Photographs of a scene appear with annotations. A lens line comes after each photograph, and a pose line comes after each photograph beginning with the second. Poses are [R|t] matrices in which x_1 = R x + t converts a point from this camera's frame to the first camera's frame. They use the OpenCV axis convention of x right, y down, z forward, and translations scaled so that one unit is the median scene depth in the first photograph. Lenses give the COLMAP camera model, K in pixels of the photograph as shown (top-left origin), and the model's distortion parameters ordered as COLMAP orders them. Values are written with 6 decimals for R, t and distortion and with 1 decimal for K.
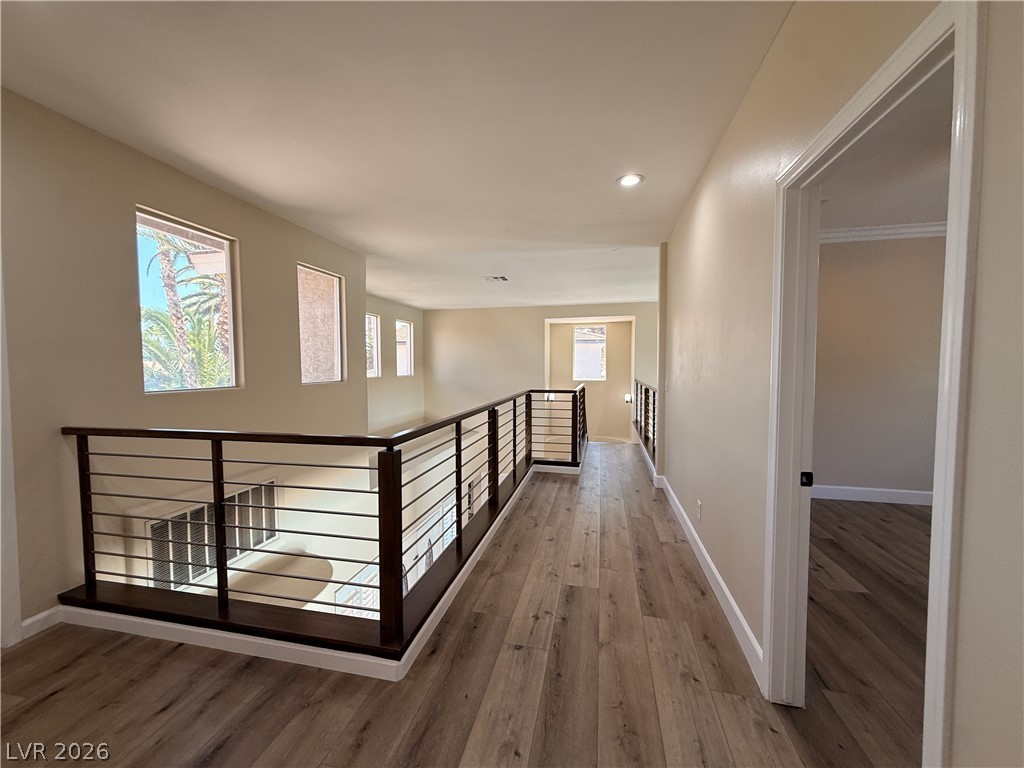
lens RADIAL K [[407.9, 0, 511.8], [0, 407.9, 384.3], [0, 0, 1]] dist [0.001839, -0.000338]
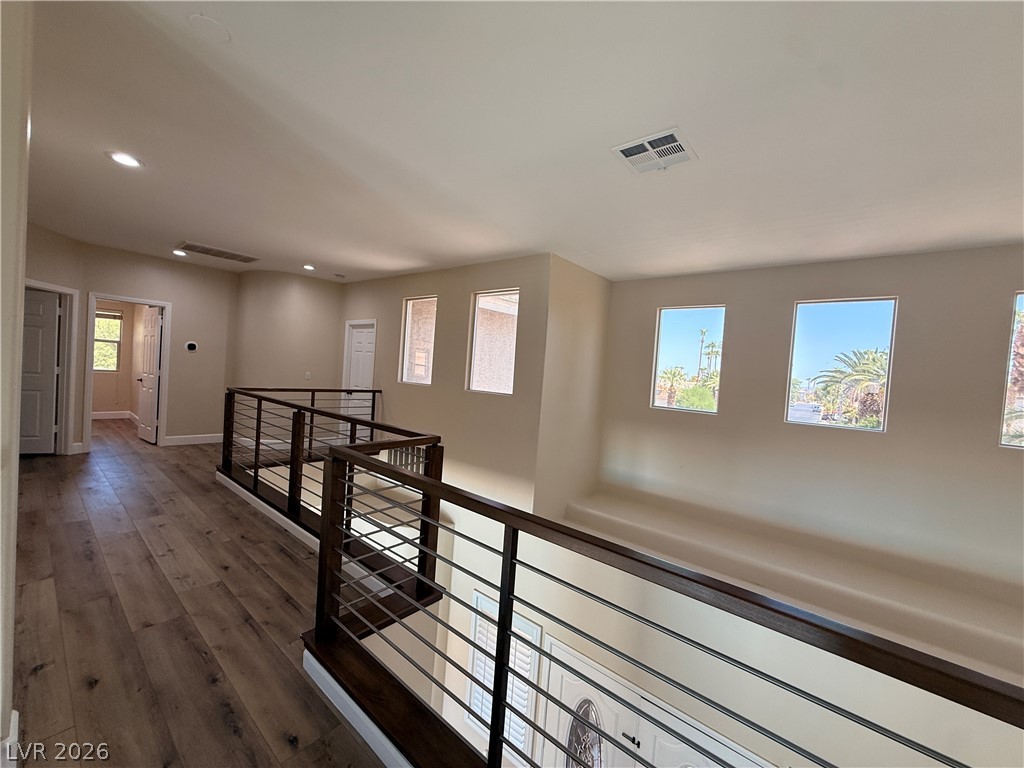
lens RADIAL K [[407.9, 0, 512.4], [0, 407.9, 381.6], [0, 0, 1]] dist [0.001839, -0.000338]
pose [[-0.455614, -0.002165, -0.890175, 0.674601], [-0.107901, 0.992758, 0.052811, -0.133680], [0.883614, 0.120112, -0.452548, 2.130396]]
